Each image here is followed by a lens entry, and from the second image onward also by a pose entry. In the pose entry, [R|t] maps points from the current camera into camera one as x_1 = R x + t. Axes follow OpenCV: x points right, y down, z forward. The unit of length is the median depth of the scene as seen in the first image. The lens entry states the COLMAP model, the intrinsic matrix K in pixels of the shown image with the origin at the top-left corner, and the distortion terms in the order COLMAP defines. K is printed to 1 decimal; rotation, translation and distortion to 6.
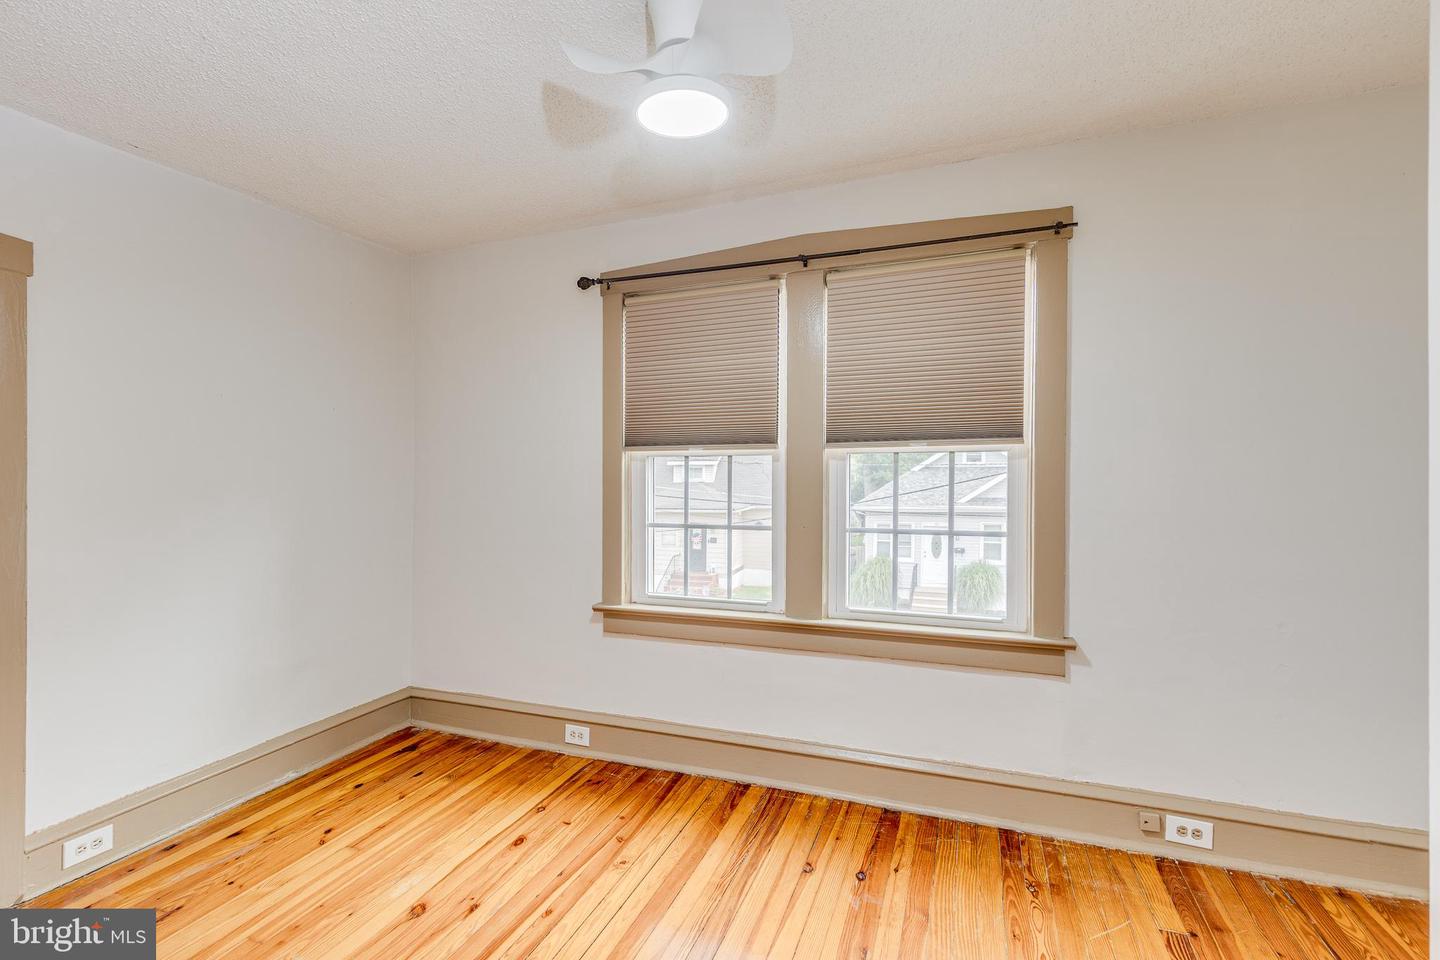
lens RADIAL K [[650.4, 0, 731.0], [0, 650.4, 481.0], [0, 0, 1]] dist [0.002050, -0.000043]
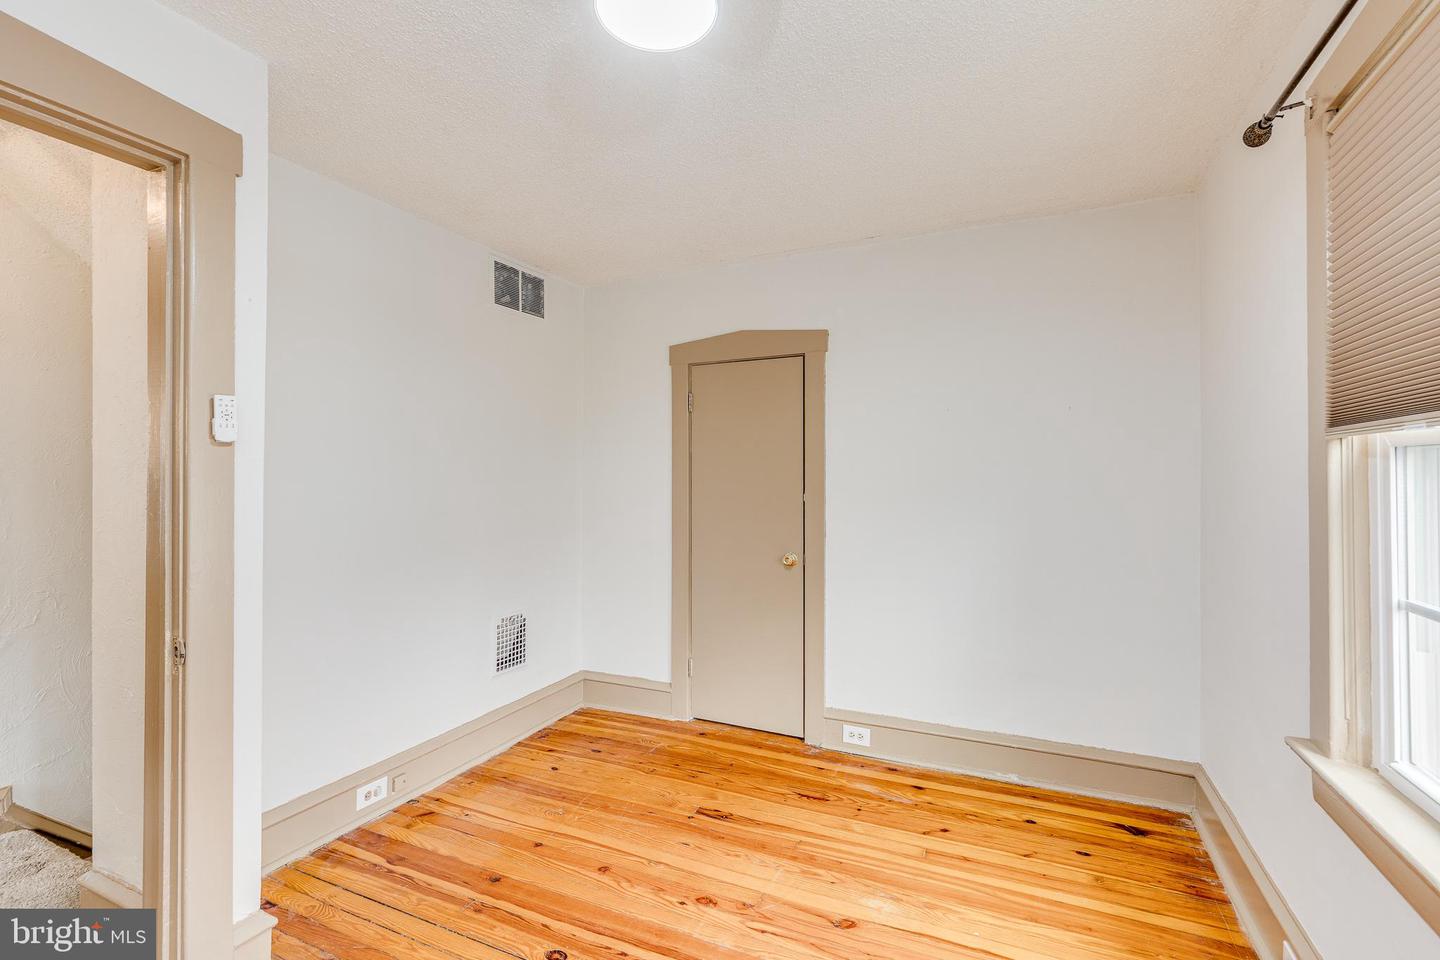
lens RADIAL K [[650.4, 0, 723.5], [0, 650.4, 479.5], [0, 0, 1]] dist [0.002050, -0.000043]
pose [[-0.082938, 0.009964, -0.996505, 0.364944], [-0.011889, 0.999869, 0.010987, -0.016047], [0.996484, 0.012759, -0.082808, 0.635518]]
